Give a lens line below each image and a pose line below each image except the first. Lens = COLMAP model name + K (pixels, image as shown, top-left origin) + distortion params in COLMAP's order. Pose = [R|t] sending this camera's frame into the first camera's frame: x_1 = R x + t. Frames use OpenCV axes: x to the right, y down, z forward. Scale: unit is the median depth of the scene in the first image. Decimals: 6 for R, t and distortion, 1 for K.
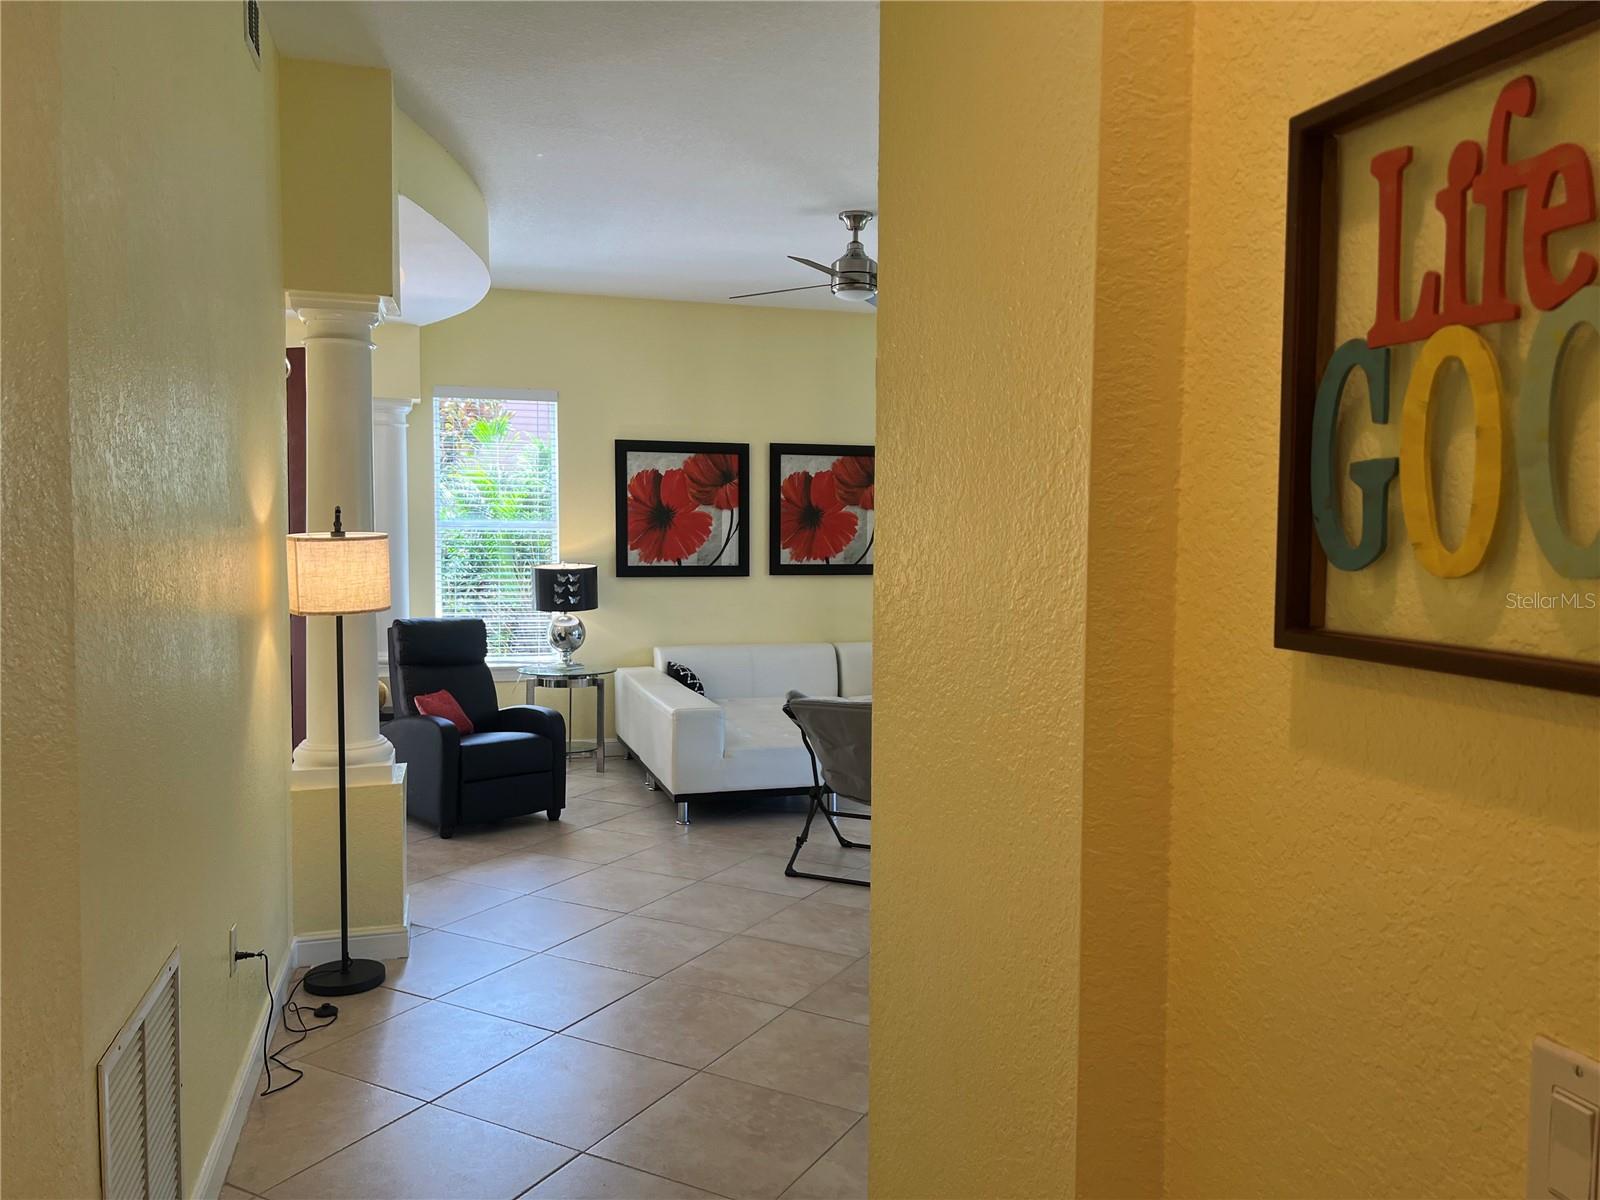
lens RADIAL K [[1189.6, 0, 810.9], [0, 1189.6, 600.3], [0, 0, 1]] dist [0.064951, -0.081087]
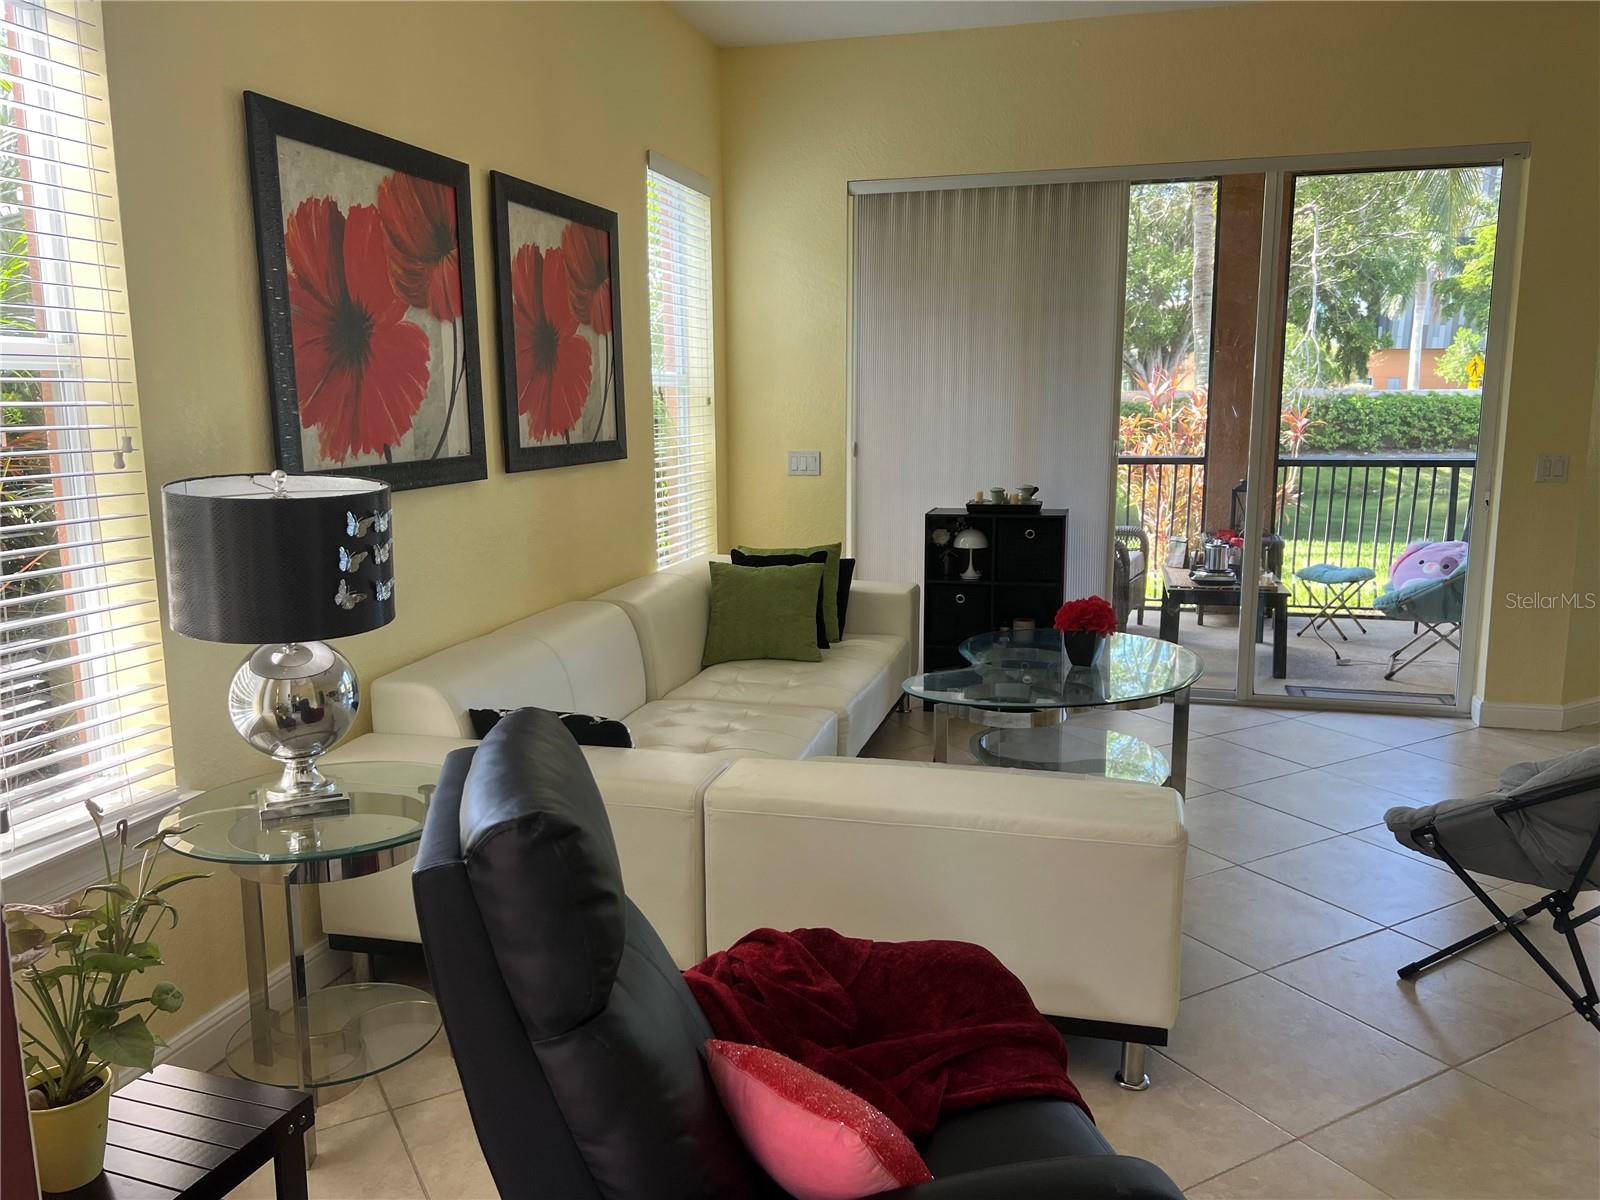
lens RADIAL K [[1189.6, 0, 792.9], [0, 1189.6, 594.7], [0, 0, 1]] dist [0.064951, -0.081087]
pose [[0.518839, -0.154101, 0.840868, -0.377345], [0.058519, 0.987714, 0.144904, -0.035662], [-0.852867, -0.025975, 0.521482, 0.678246]]
